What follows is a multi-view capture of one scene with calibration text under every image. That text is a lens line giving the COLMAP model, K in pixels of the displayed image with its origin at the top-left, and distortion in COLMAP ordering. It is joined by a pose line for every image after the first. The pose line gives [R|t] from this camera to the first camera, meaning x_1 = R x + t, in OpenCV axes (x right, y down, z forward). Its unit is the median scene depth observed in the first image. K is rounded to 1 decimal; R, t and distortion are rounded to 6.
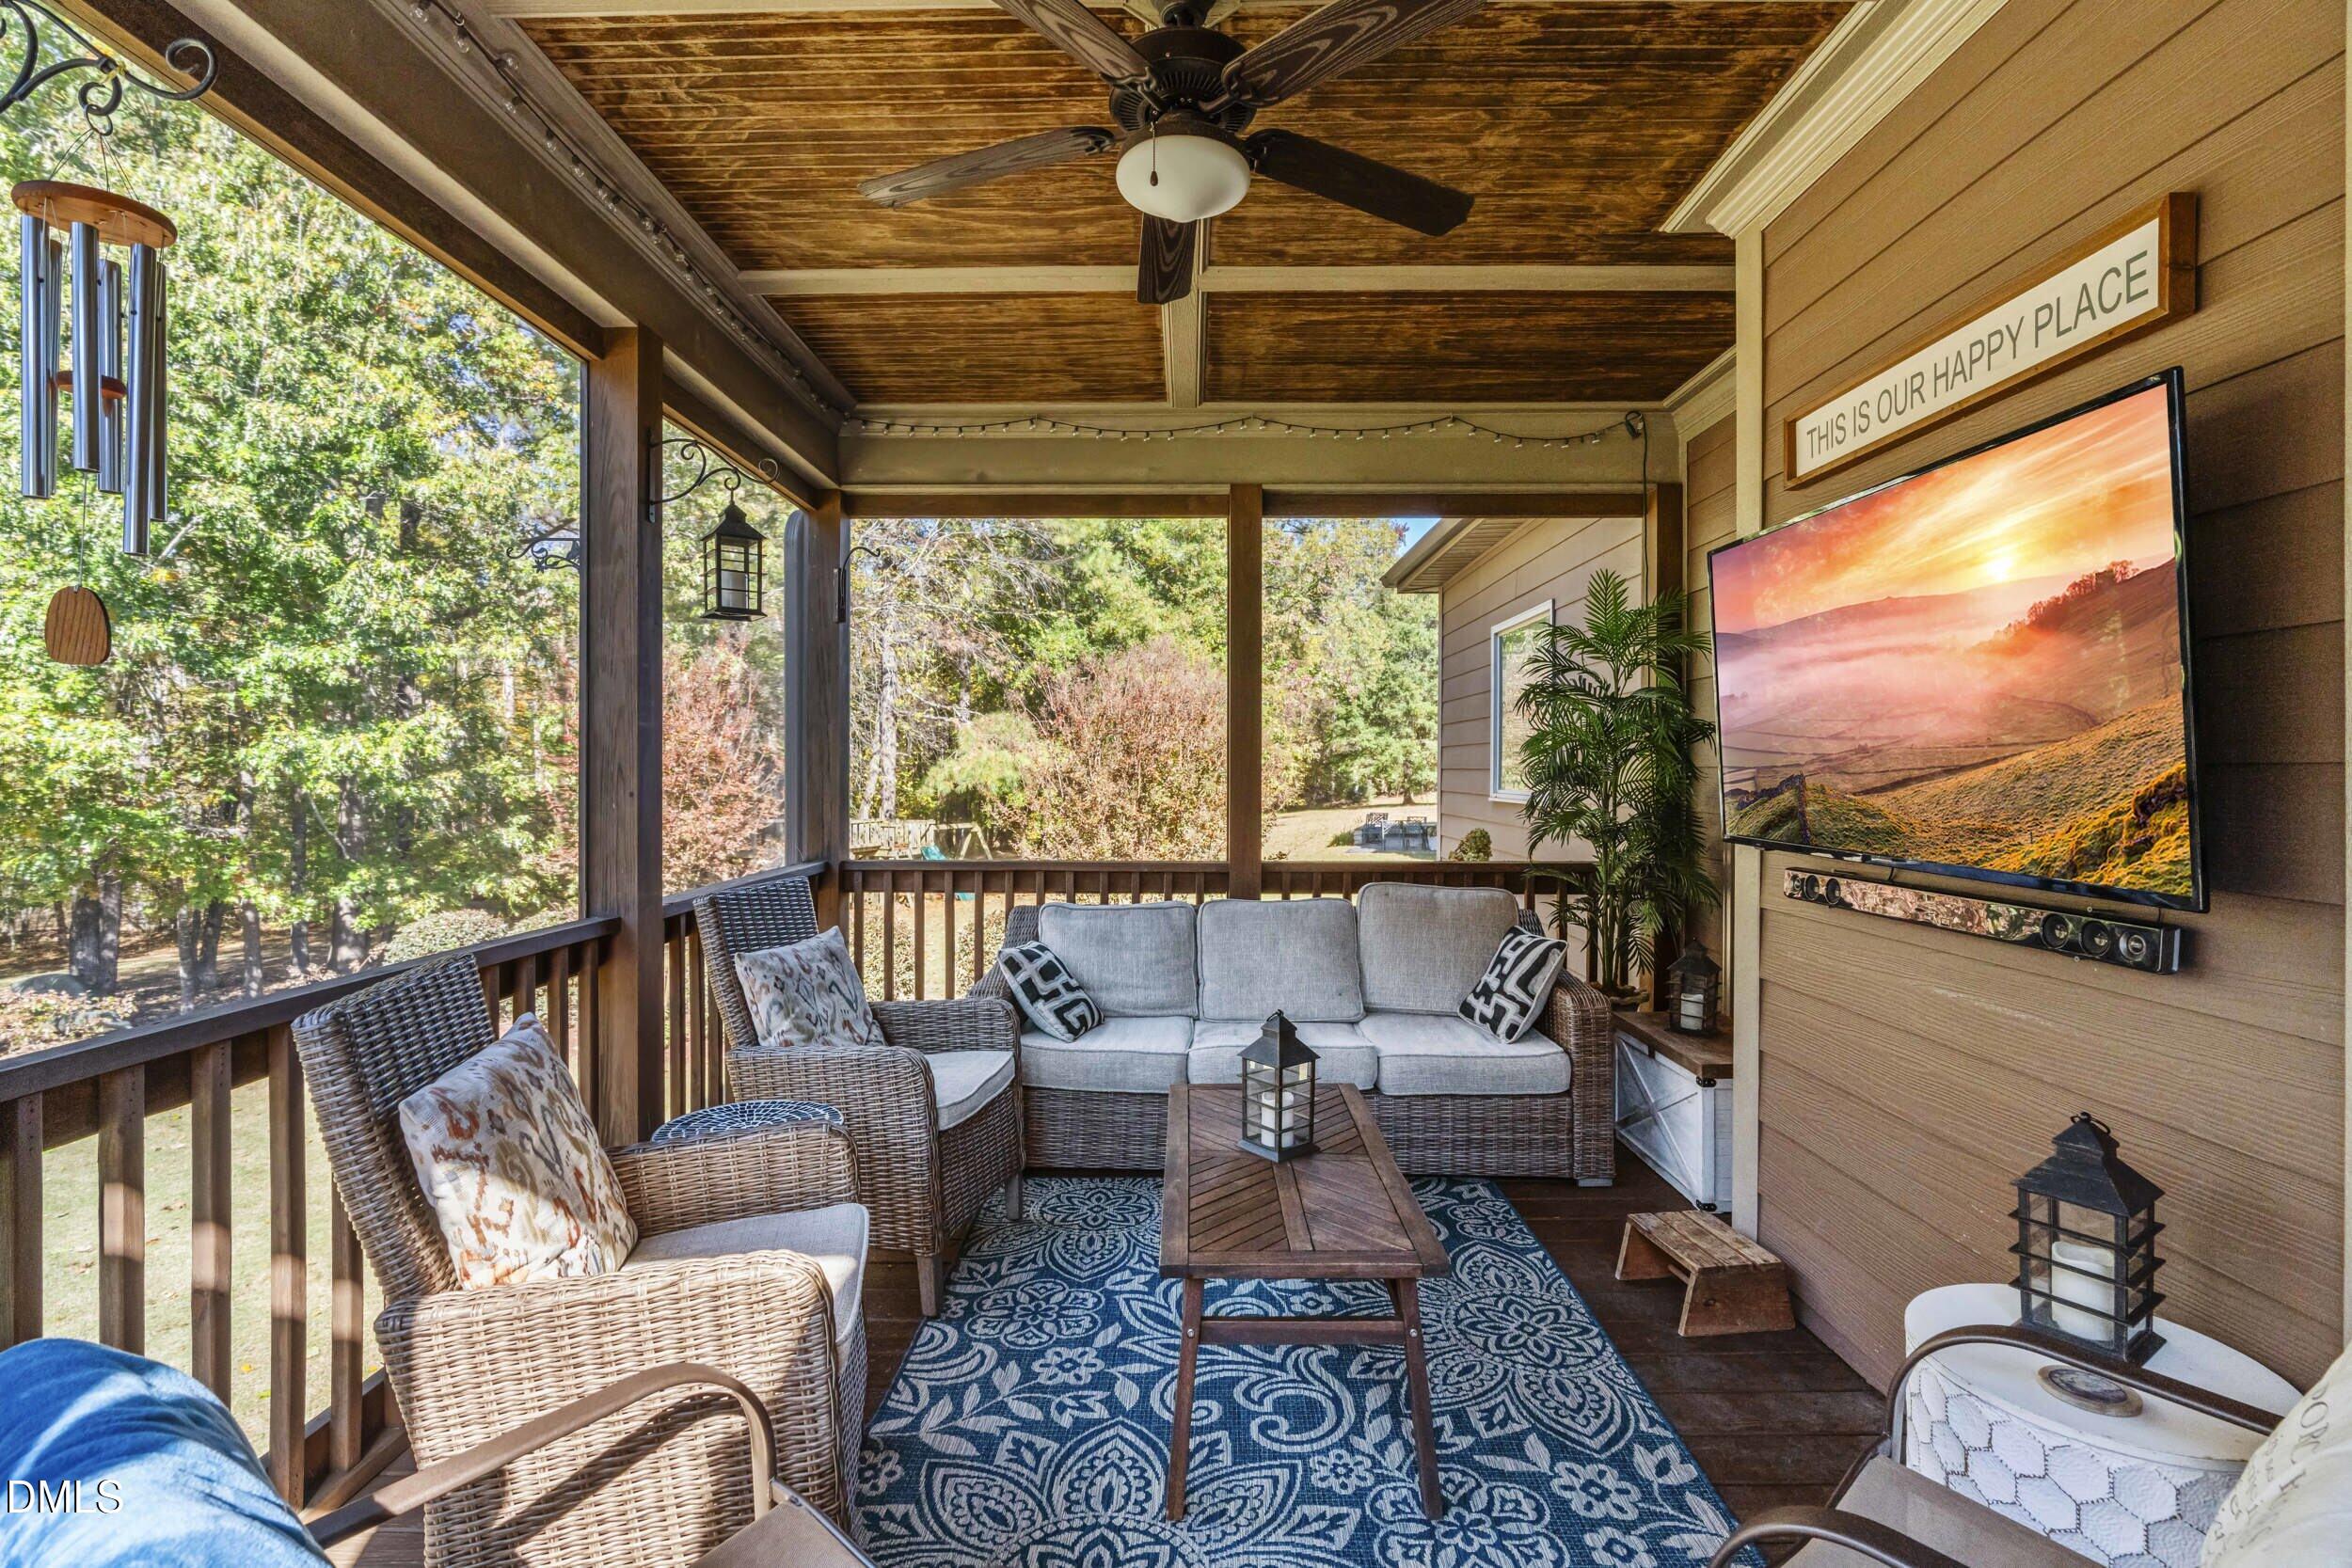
lens RADIAL K [[1056.2, 0, 1174.9], [0, 1056.2, 778.0], [0, 0, 1]] dist [-0.022373, 0.002726]
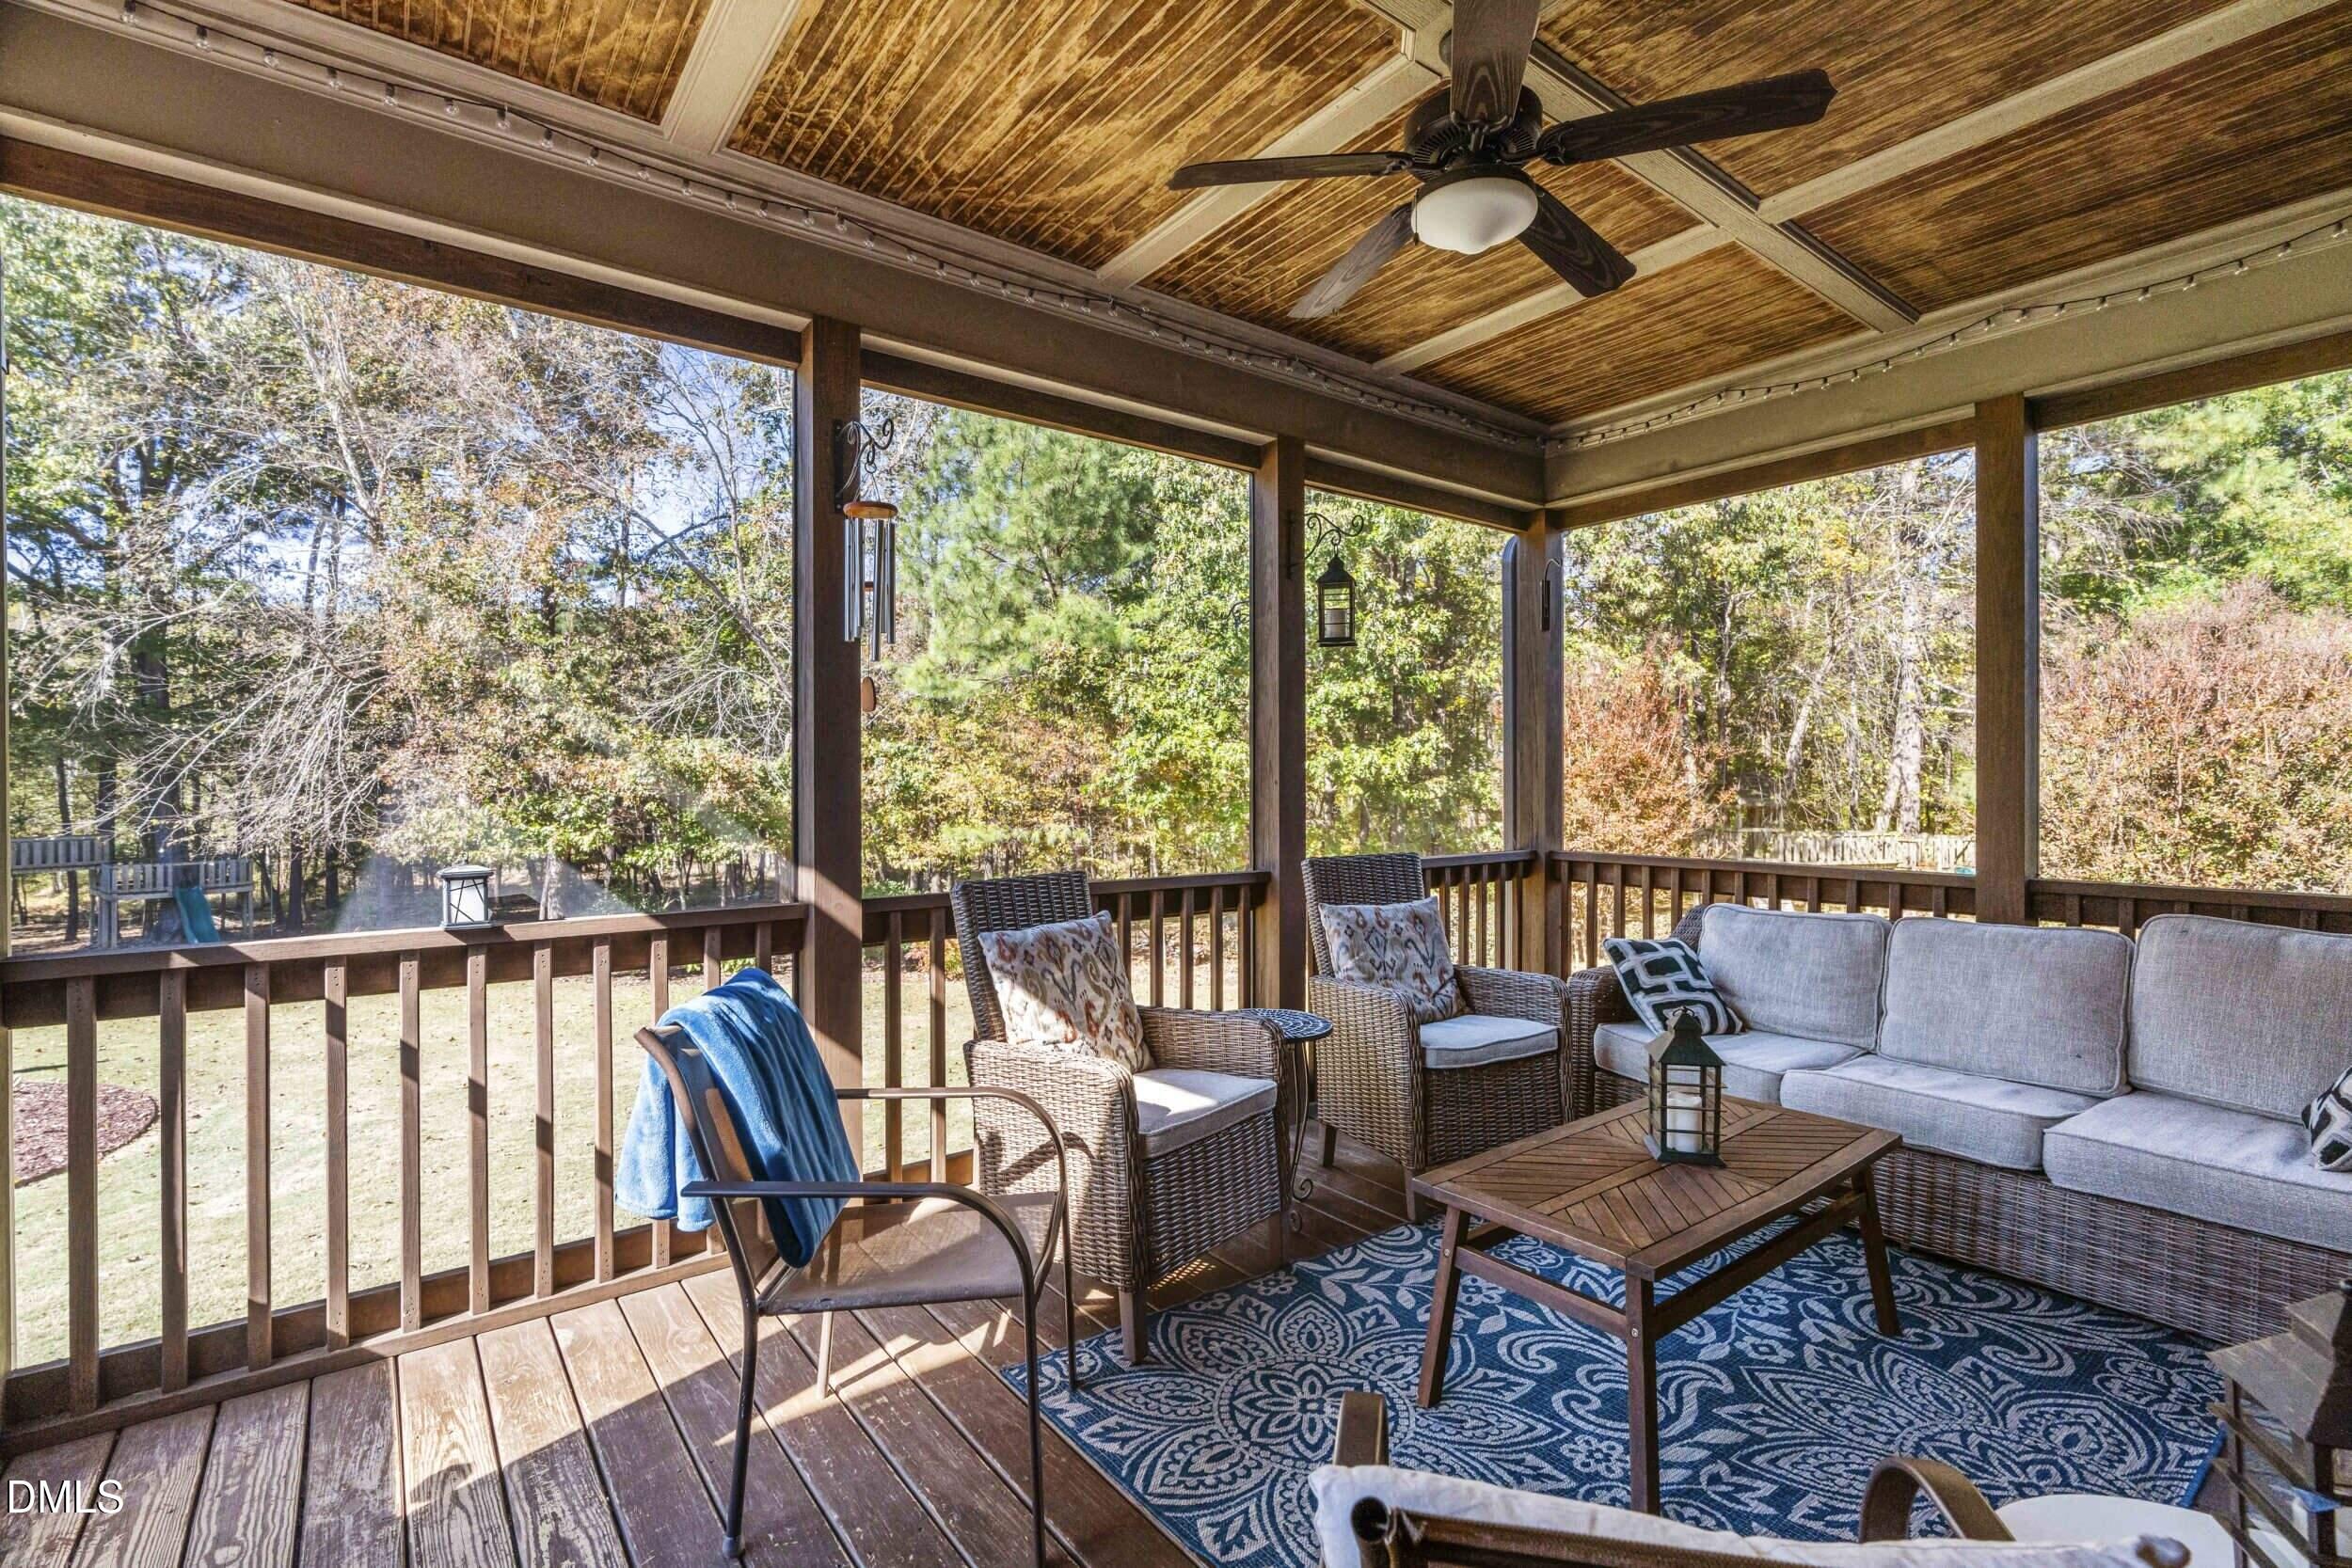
lens RADIAL K [[1056.2, 0, 1168.8], [0, 1056.2, 789.4], [0, 0, 1]] dist [-0.022373, 0.002726]
pose [[0.608100, 0.004392, -0.793849, 0.351060], [-0.001849, 0.999990, 0.004117, 0.013733], [0.793859, -0.001036, 0.608102, 0.038435]]
